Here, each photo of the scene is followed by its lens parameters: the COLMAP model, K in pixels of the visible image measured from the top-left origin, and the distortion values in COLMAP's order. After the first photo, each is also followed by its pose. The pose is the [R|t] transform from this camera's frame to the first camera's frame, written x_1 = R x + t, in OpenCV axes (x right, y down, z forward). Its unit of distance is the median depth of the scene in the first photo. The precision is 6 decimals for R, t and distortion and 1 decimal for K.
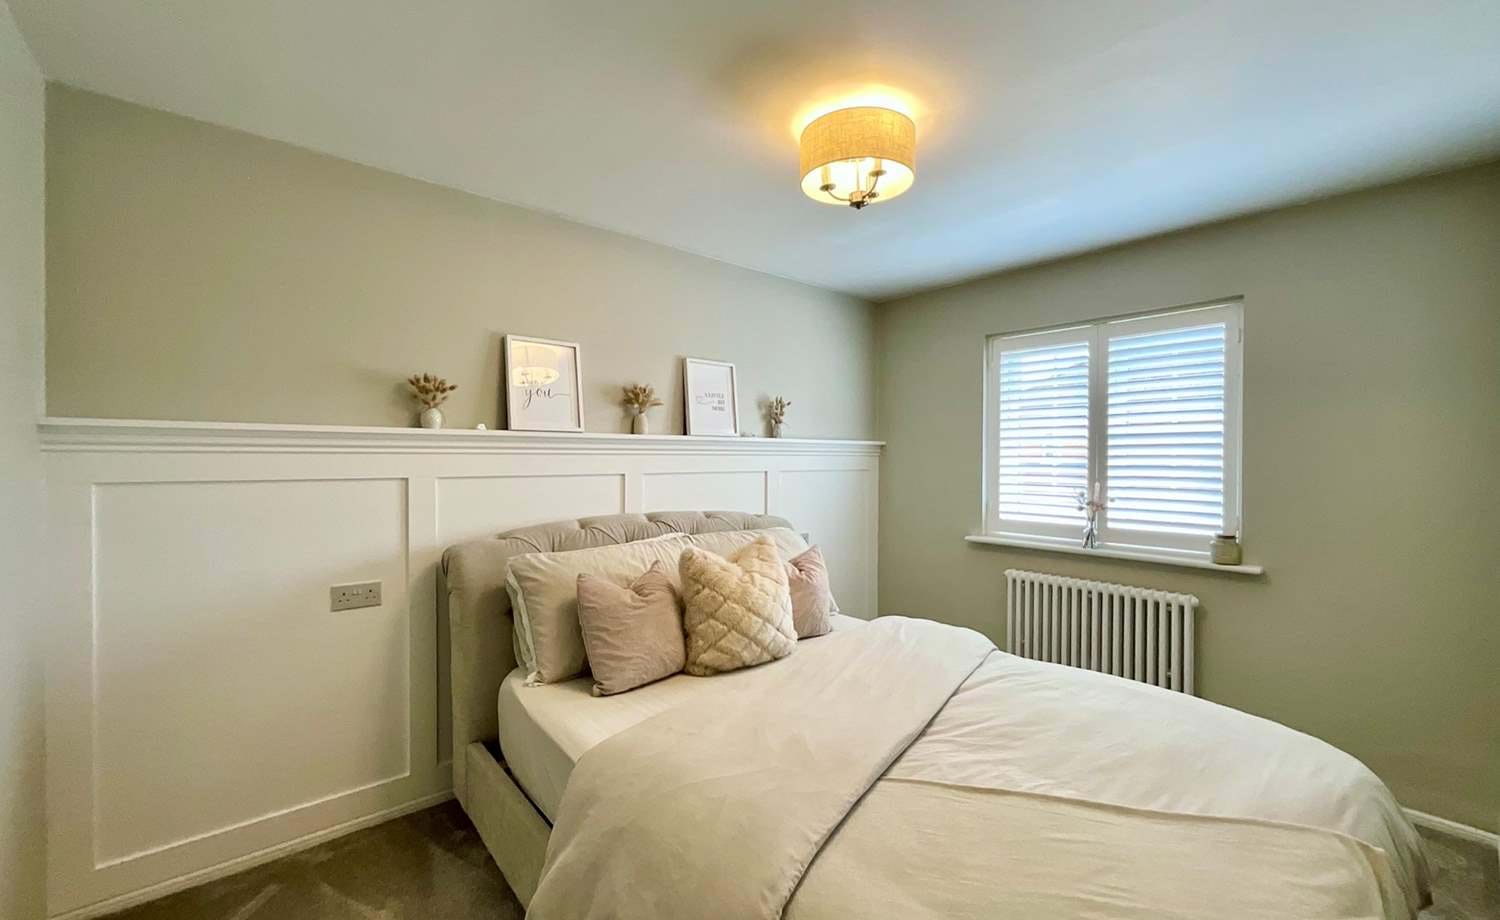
lens RADIAL K [[612.1, 0, 749.2], [0, 612.1, 461.7], [0, 0, 1]] dist [-0.000301, 0.000618]
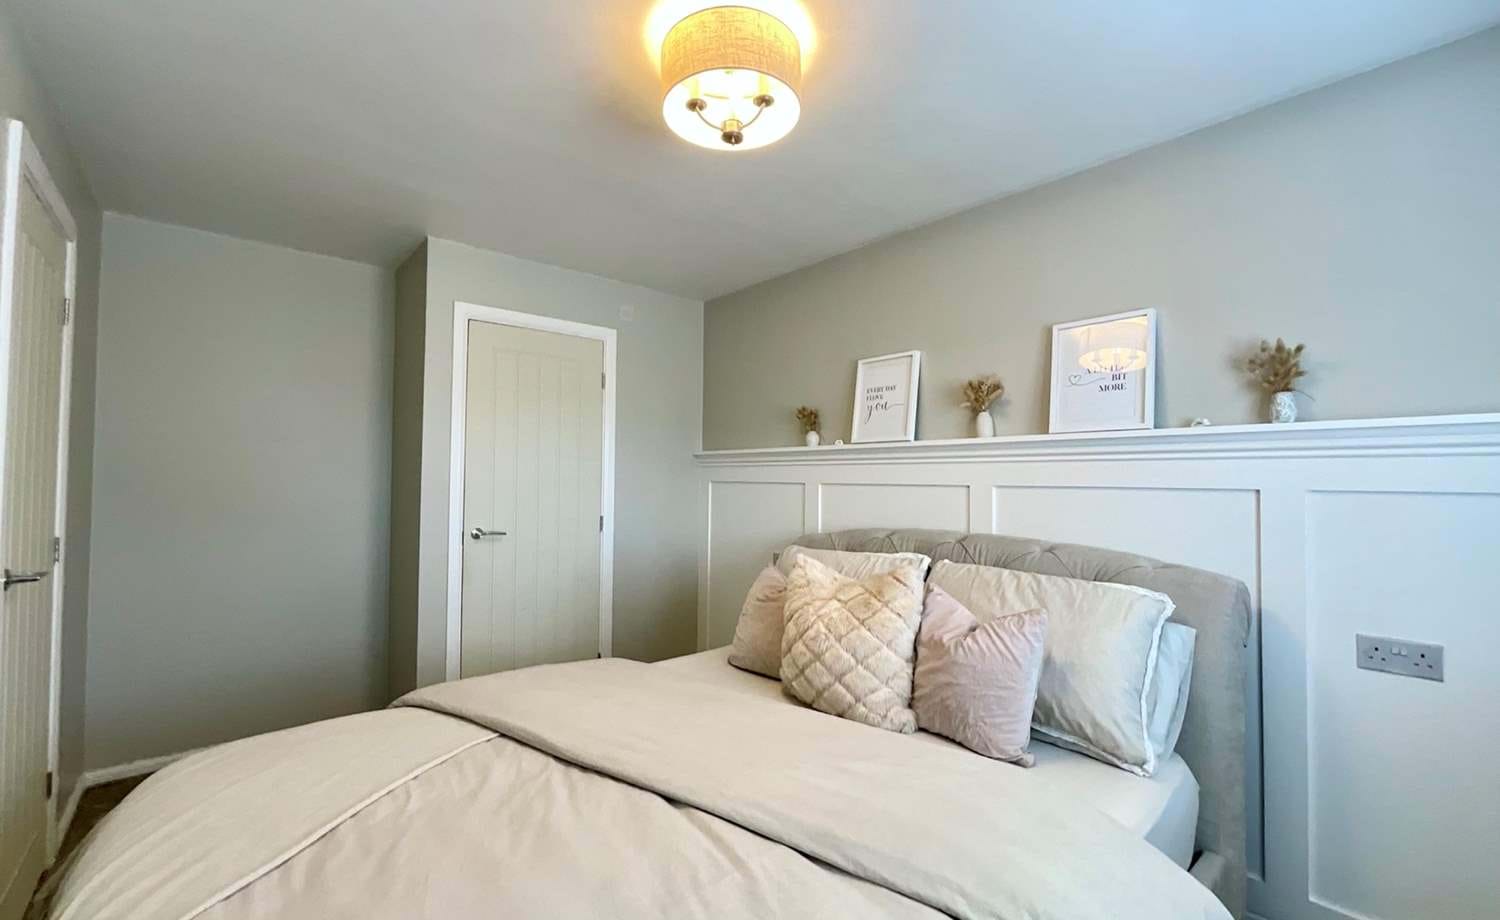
lens RADIAL K [[612.1, 0, 747.8], [0, 612.1, 464.7], [0, 0, 1]] dist [-0.000301, 0.000618]
pose [[0.018354, -0.010672, -0.999775, 0.660096], [0.001059, 0.999943, -0.010654, 0.000507], [0.999831, -0.000863, 0.018364, 0.682010]]
